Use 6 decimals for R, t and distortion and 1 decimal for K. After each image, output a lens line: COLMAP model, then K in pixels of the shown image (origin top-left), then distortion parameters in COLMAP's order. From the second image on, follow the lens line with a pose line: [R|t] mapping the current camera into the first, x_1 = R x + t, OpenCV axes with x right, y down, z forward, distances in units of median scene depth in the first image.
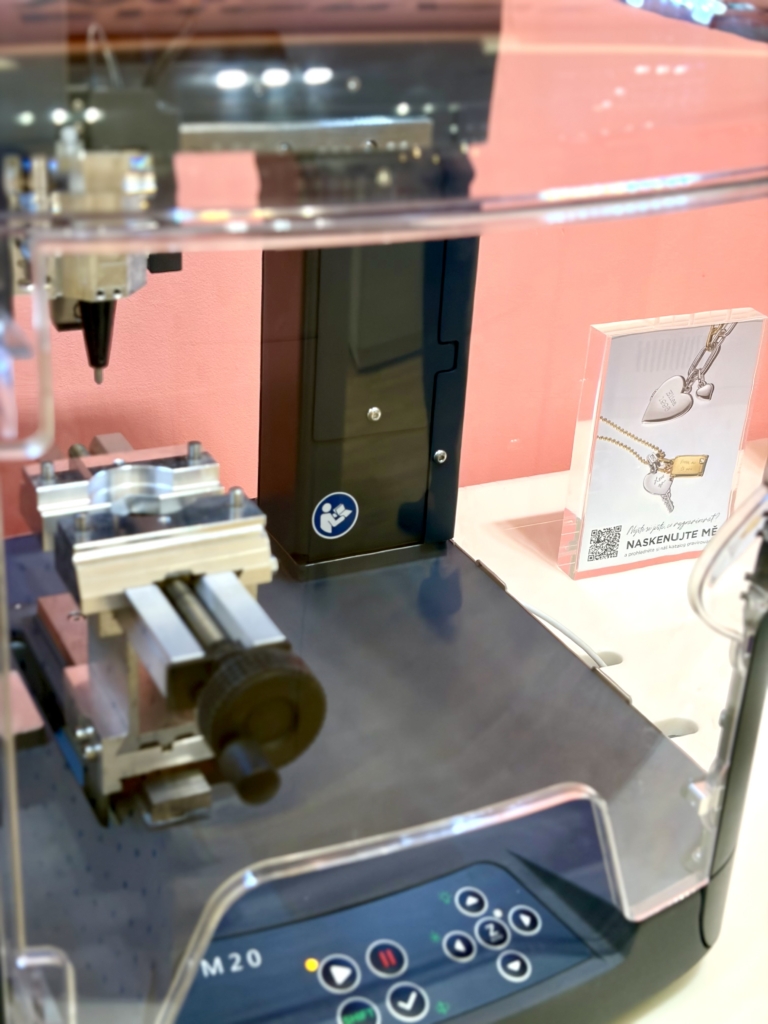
lens RADIAL K [[1529.0, 0, 384.0], [0, 1529.0, 512.0], [0, 0, 1]] dist [0.225579, -0.021612]
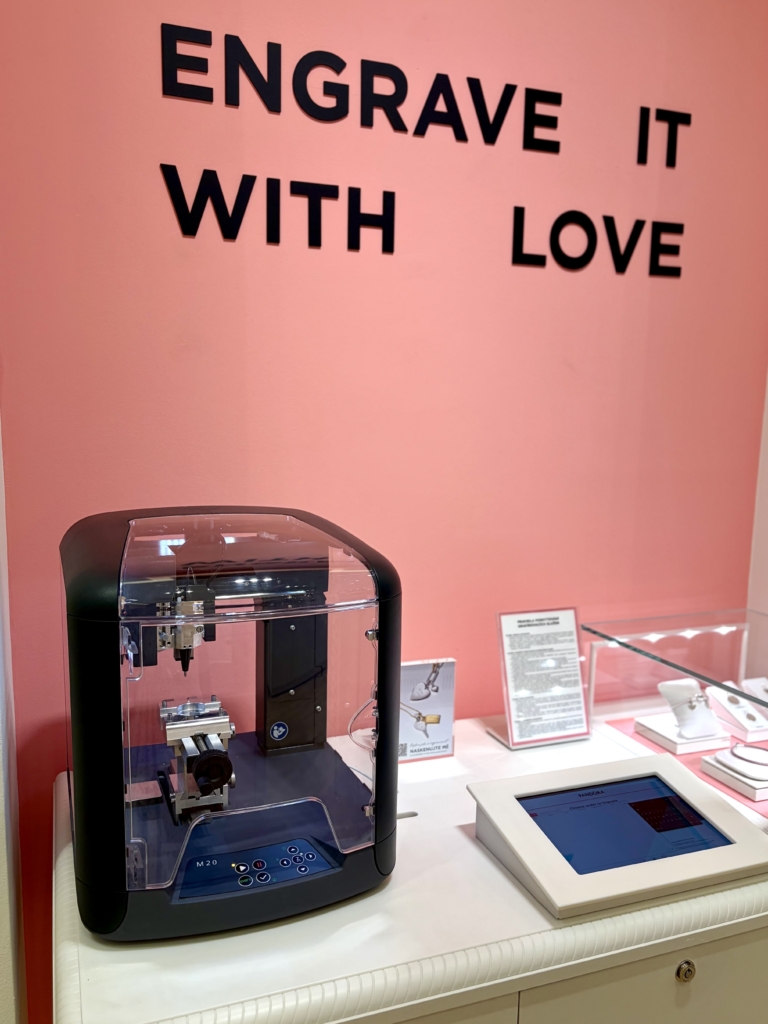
lens RADIAL K [[853.3, 0, 384.0], [0, 853.3, 512.0], [0, 0, 1]] dist [-0.003433, 0.001209]
pose [[0.995675, -0.035103, -0.086013, 0.296321], [0.004083, 0.941503, -0.336980, 0.146791], [0.092810, 0.335172, 0.937575, -0.543766]]
